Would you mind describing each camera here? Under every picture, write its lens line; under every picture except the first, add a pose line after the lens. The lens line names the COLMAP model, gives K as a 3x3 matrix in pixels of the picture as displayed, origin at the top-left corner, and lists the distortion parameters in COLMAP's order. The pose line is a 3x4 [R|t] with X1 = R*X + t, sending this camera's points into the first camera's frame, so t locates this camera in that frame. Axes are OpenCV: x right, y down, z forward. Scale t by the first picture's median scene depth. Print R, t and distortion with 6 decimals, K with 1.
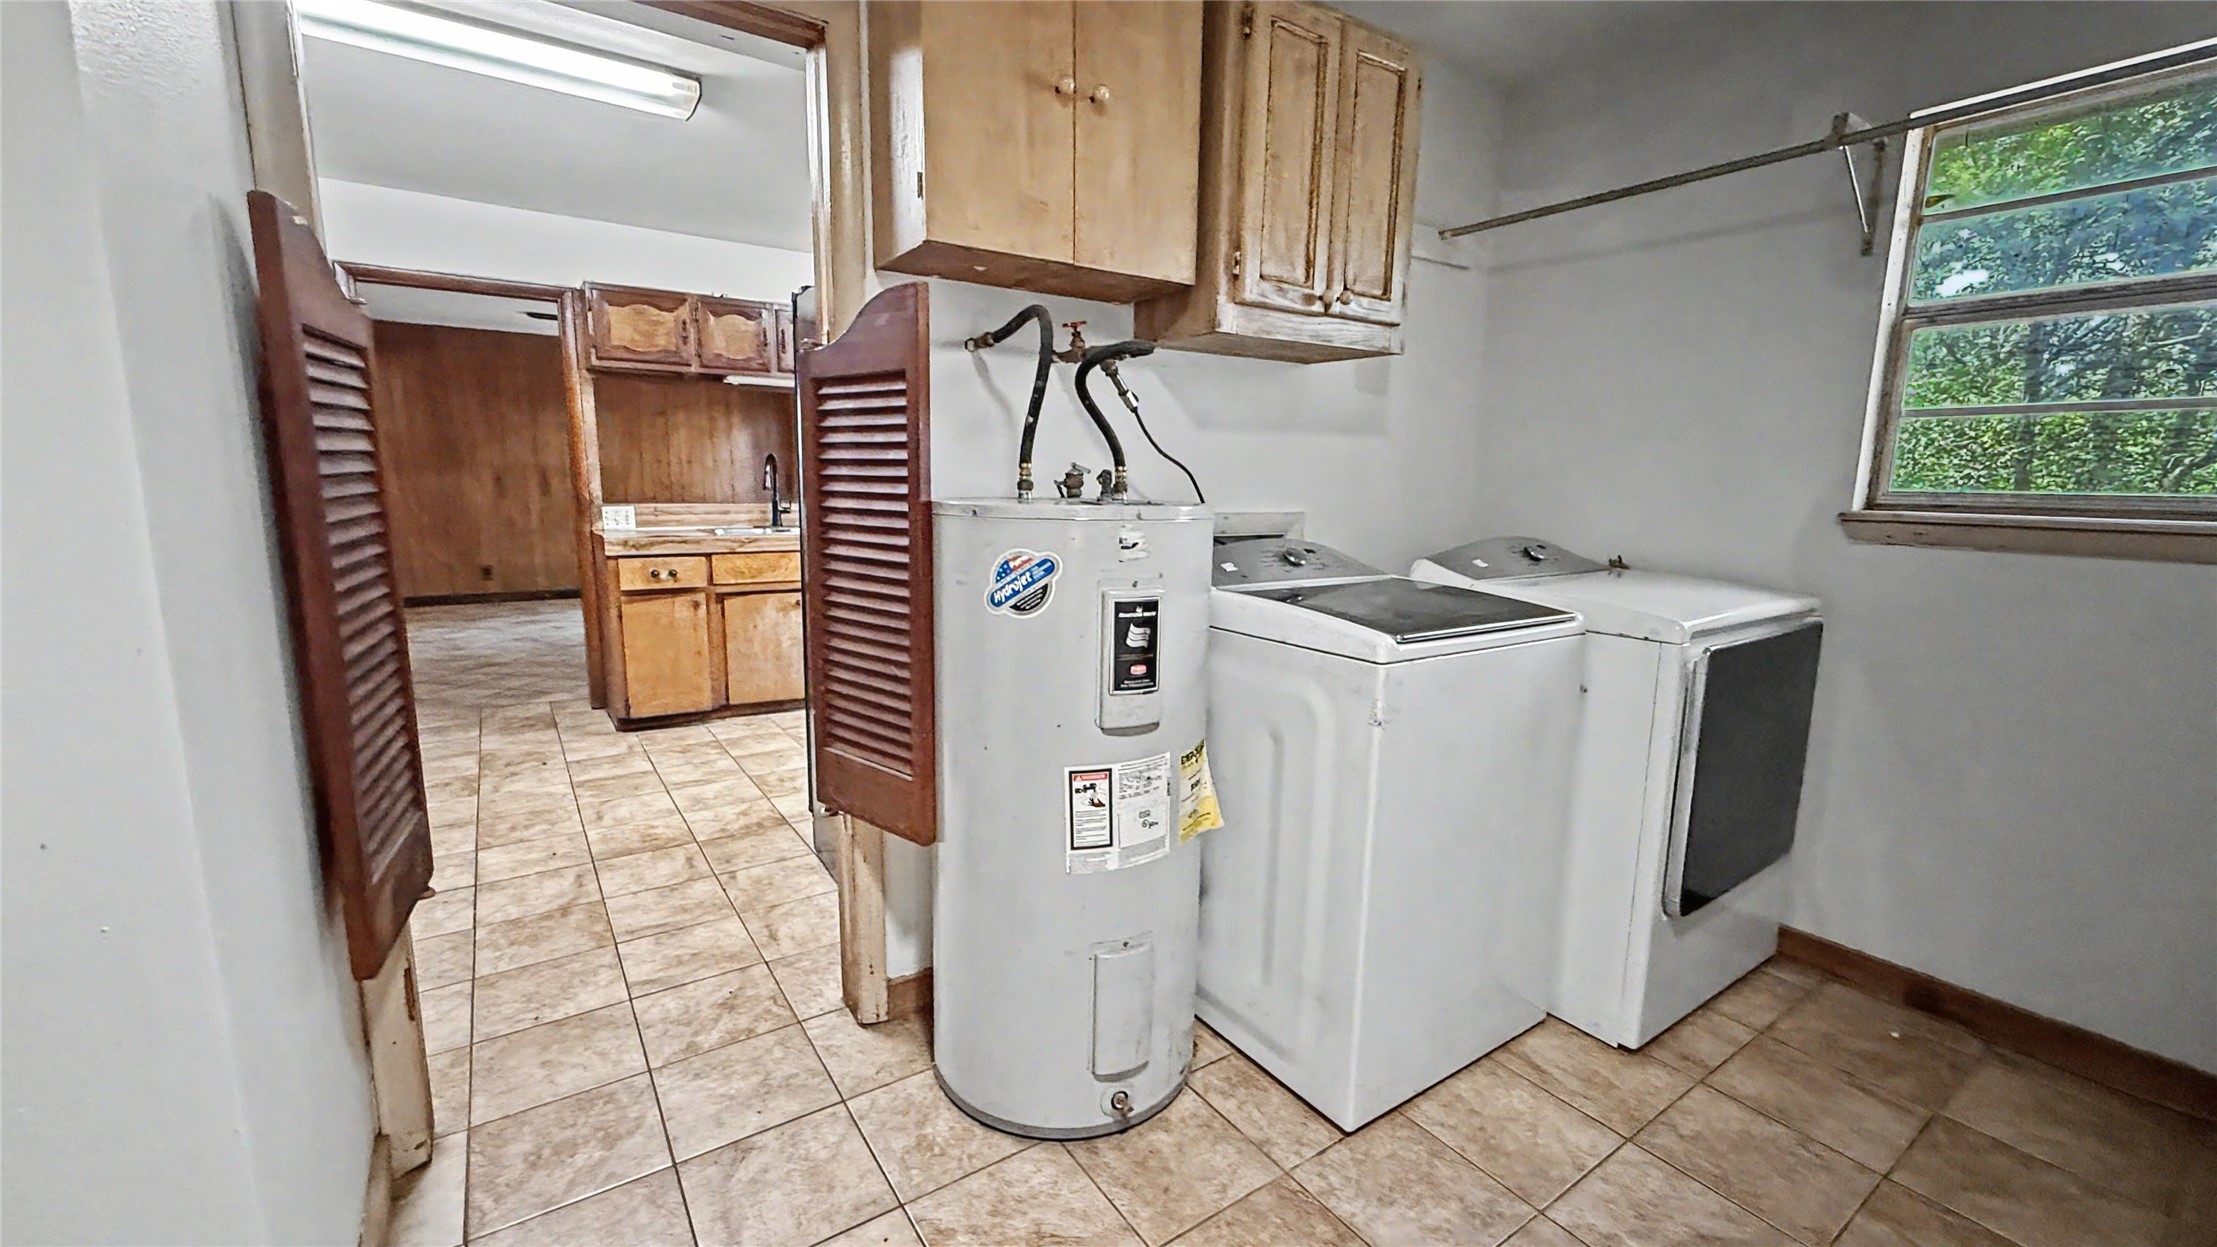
lens RADIAL K [[888.5, 0, 1108.5], [0, 888.5, 623.5], [0, 0, 1]] dist [0.001335, 0.000163]
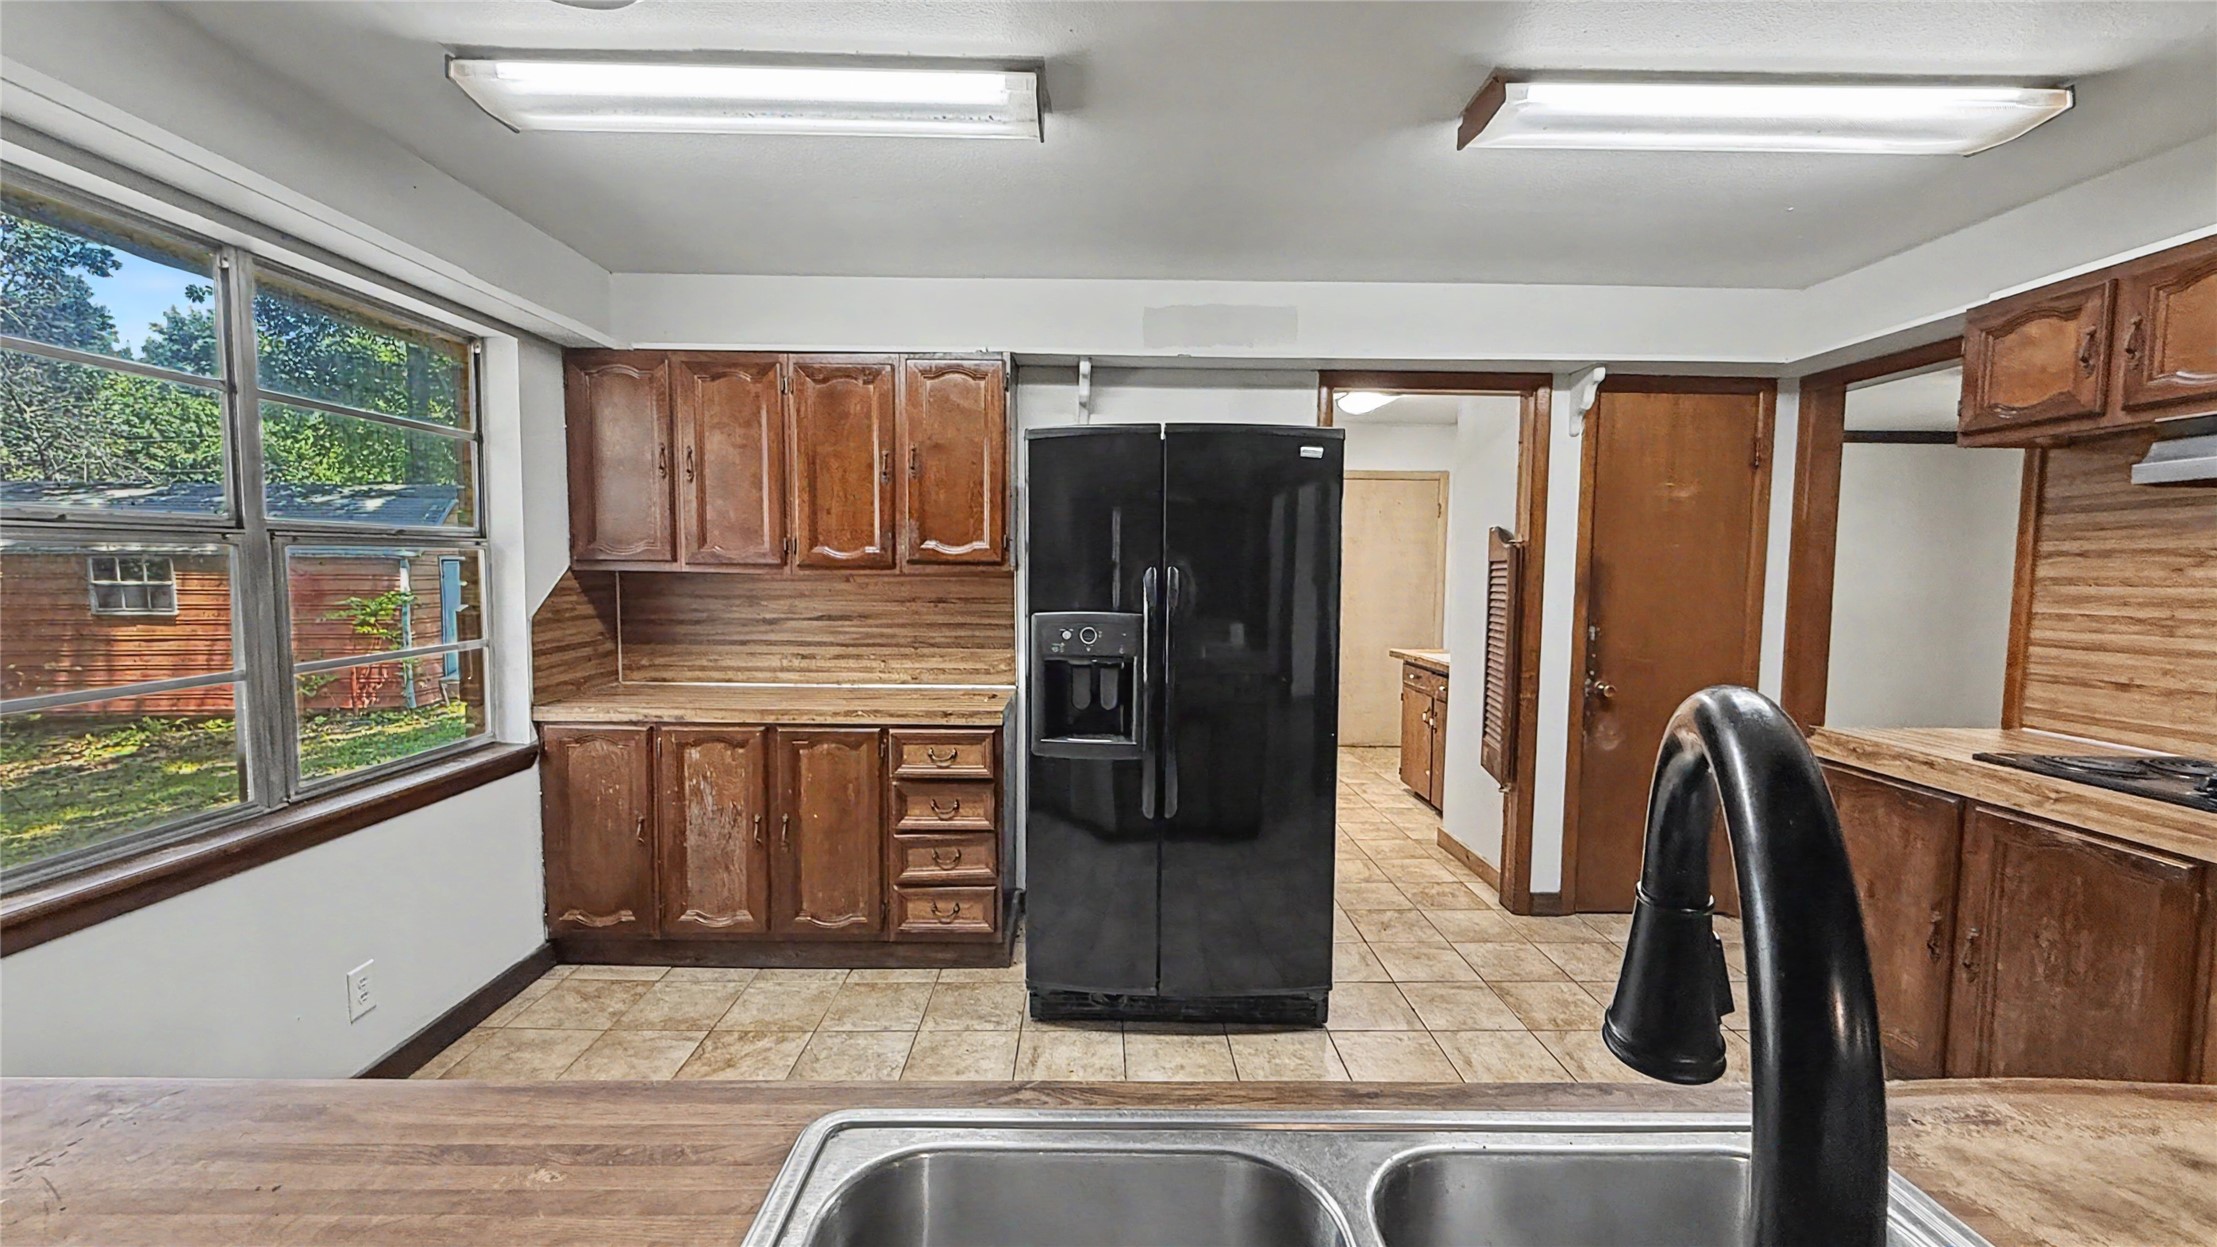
lens RADIAL K [[883.8, 0, 1108.5], [0, 883.8, 623.5], [0, 0, 1]] dist [-0.001968, -0.000010]
pose [[-0.833858, -0.060662, 0.548635, -0.837868], [0.065524, 0.976037, 0.207507, -0.468271], [-0.548076, 0.208980, -0.809902, 2.408306]]
